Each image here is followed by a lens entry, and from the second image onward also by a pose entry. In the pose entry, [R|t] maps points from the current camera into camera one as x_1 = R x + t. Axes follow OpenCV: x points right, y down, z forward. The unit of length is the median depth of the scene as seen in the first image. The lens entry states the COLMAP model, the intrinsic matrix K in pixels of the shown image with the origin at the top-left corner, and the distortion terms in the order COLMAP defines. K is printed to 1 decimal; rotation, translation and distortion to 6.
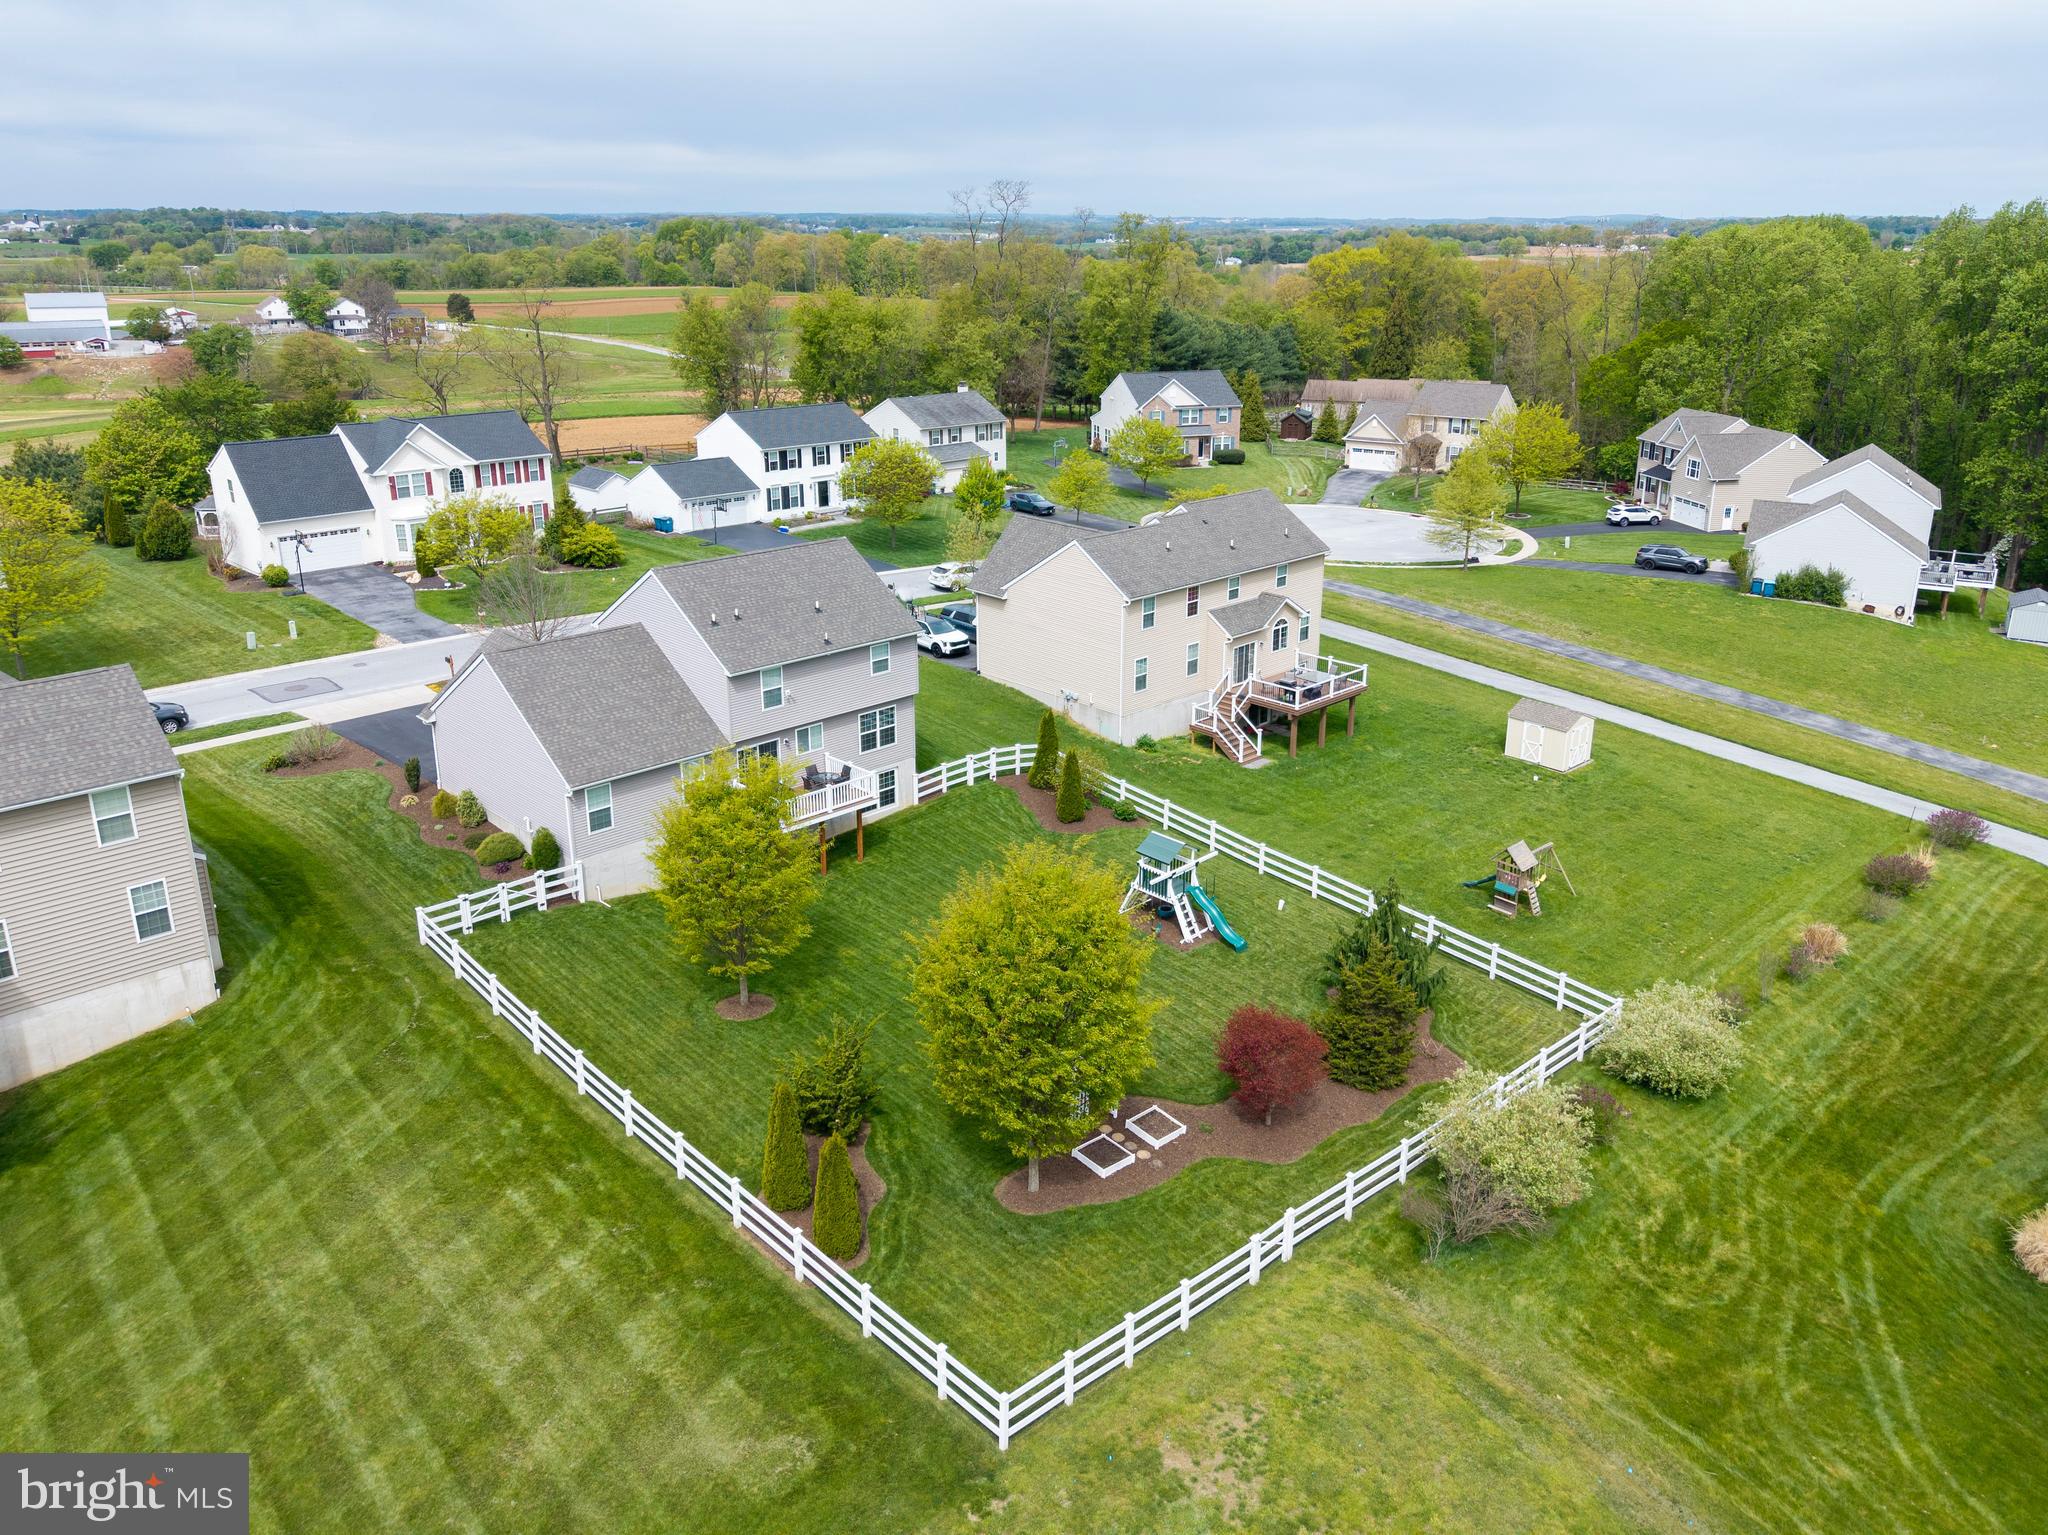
lens RADIAL K [[1498.2, 0, 1084.3], [0, 1498.2, 677.8], [0, 0, 1]] dist [0.043778, -0.065802]
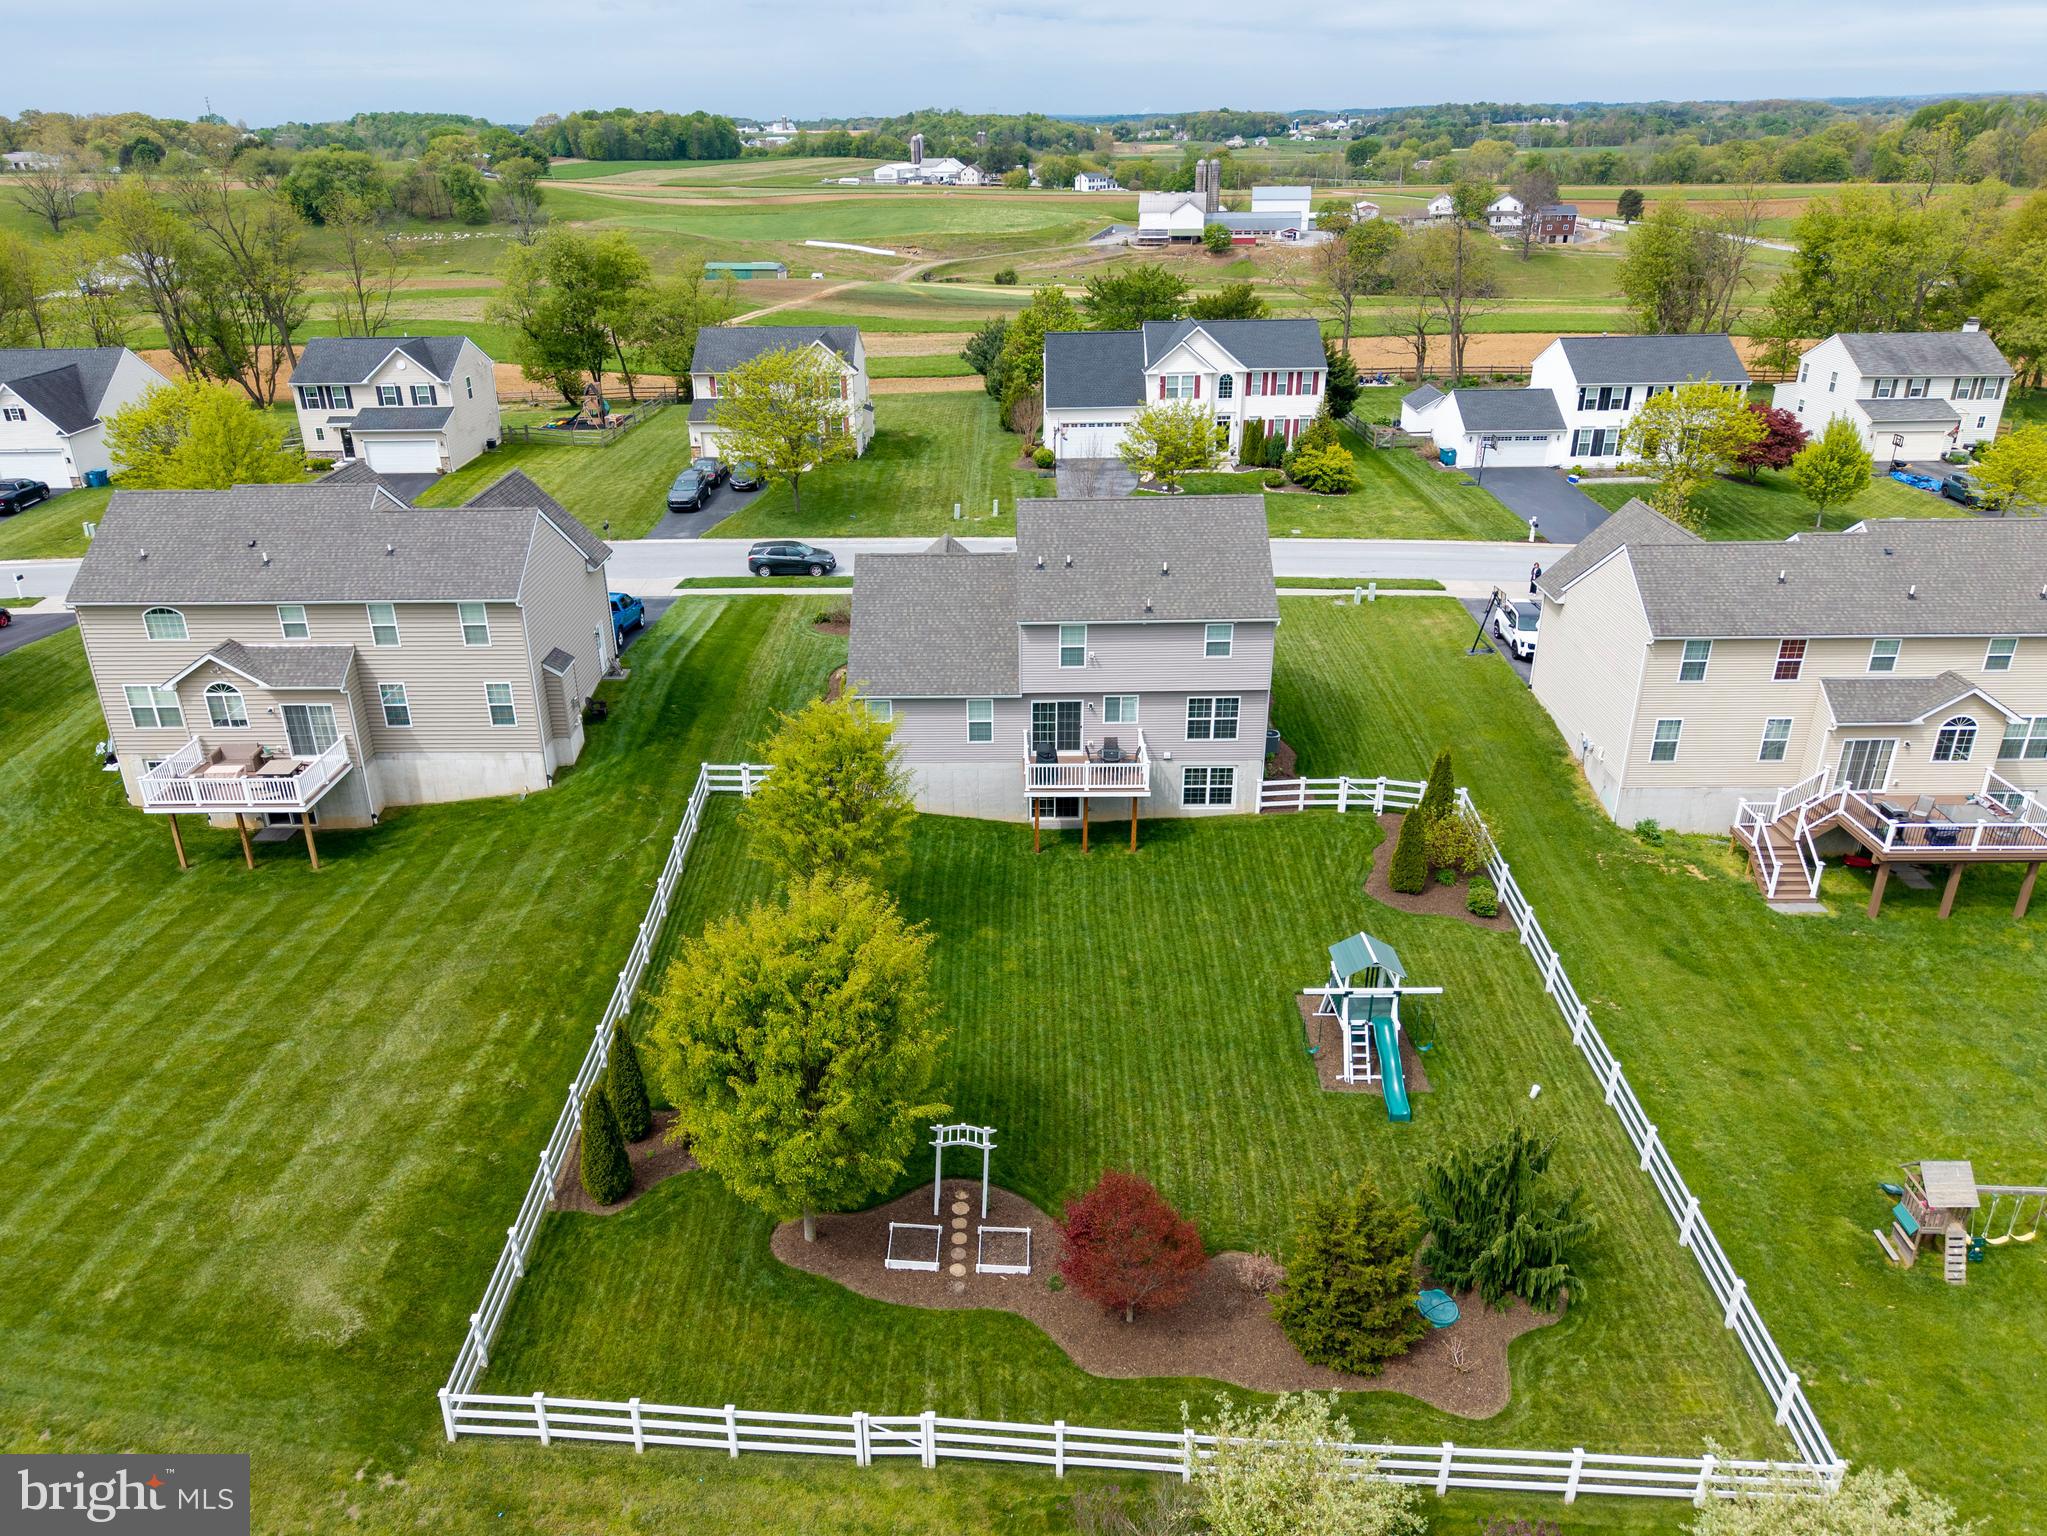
lens RADIAL K [[1451.5, 0, 982.9], [0, 1451.5, 801.8], [0, 0, 1]] dist [0.038625, -0.046783]
pose [[0.680694, 0.290962, -0.672307, 0.279643], [-0.188966, 0.956421, 0.222598, -0.064906], [0.707777, -0.024478, 0.706012, 0.231695]]
